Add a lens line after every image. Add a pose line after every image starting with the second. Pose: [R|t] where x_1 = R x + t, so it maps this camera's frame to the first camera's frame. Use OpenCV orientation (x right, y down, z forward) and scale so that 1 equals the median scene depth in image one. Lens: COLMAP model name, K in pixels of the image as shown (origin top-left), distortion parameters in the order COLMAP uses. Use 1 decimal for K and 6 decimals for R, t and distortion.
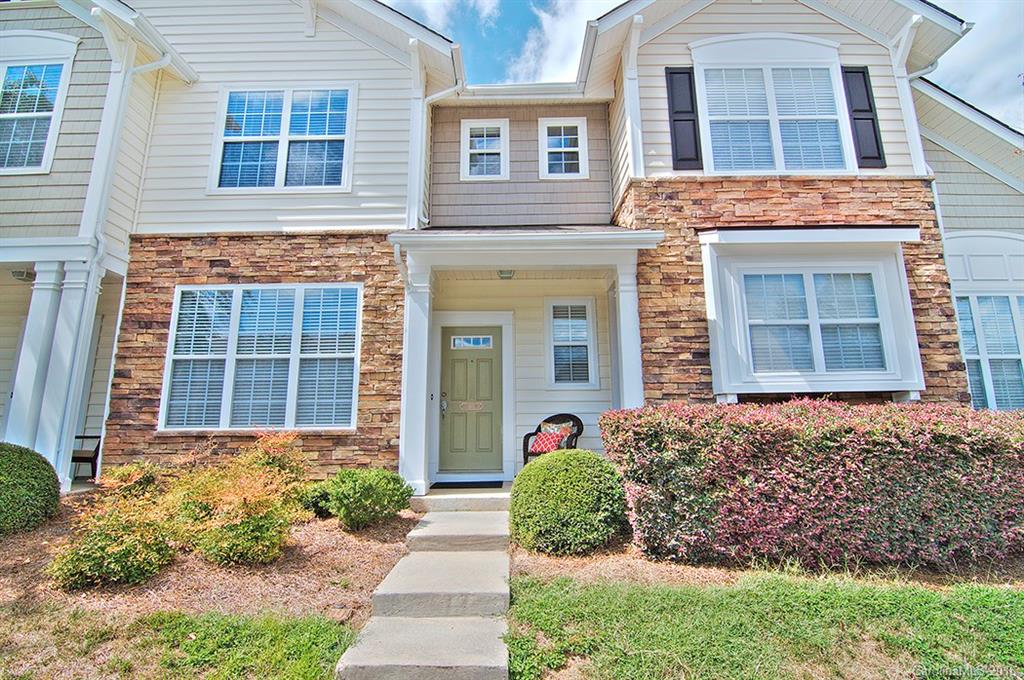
lens RADIAL K [[506.0, 0, 512.0], [0, 506.0, 340.0], [0, 0, 1]] dist [-0.010610, -0.001005]
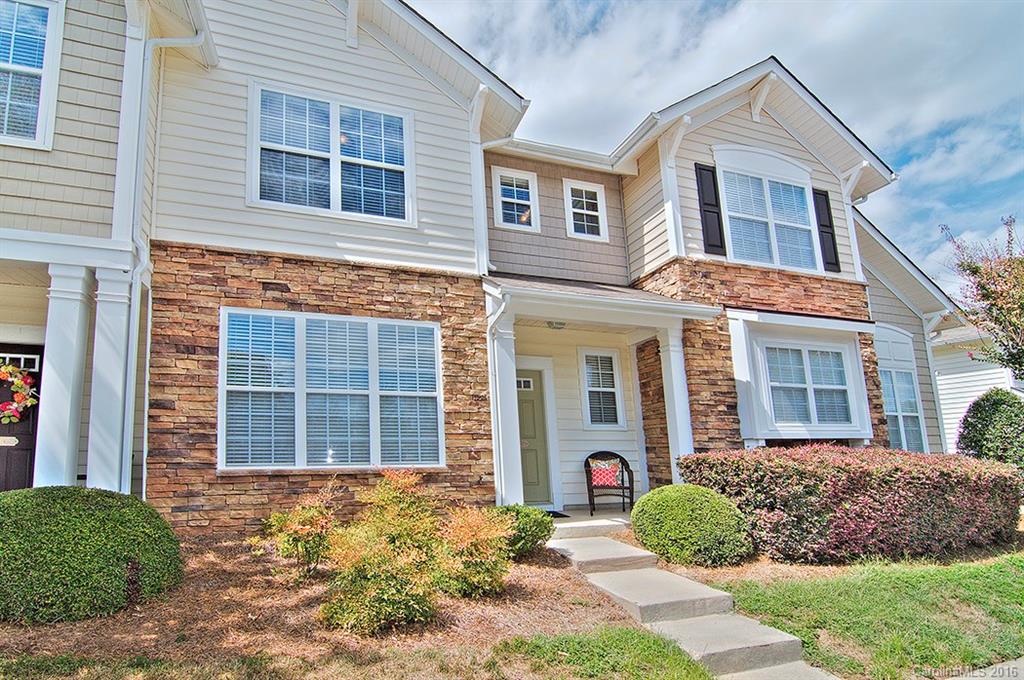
lens RADIAL K [[512.2, 0, 511.3], [0, 512.2, 387.0], [0, 0, 1]] dist [-0.001261, 0.000313]
pose [[0.944383, 0.044434, 0.325831, -0.509502], [-0.057558, 0.997869, 0.030745, -0.025766], [-0.323771, -0.047789, 0.944928, -0.030093]]
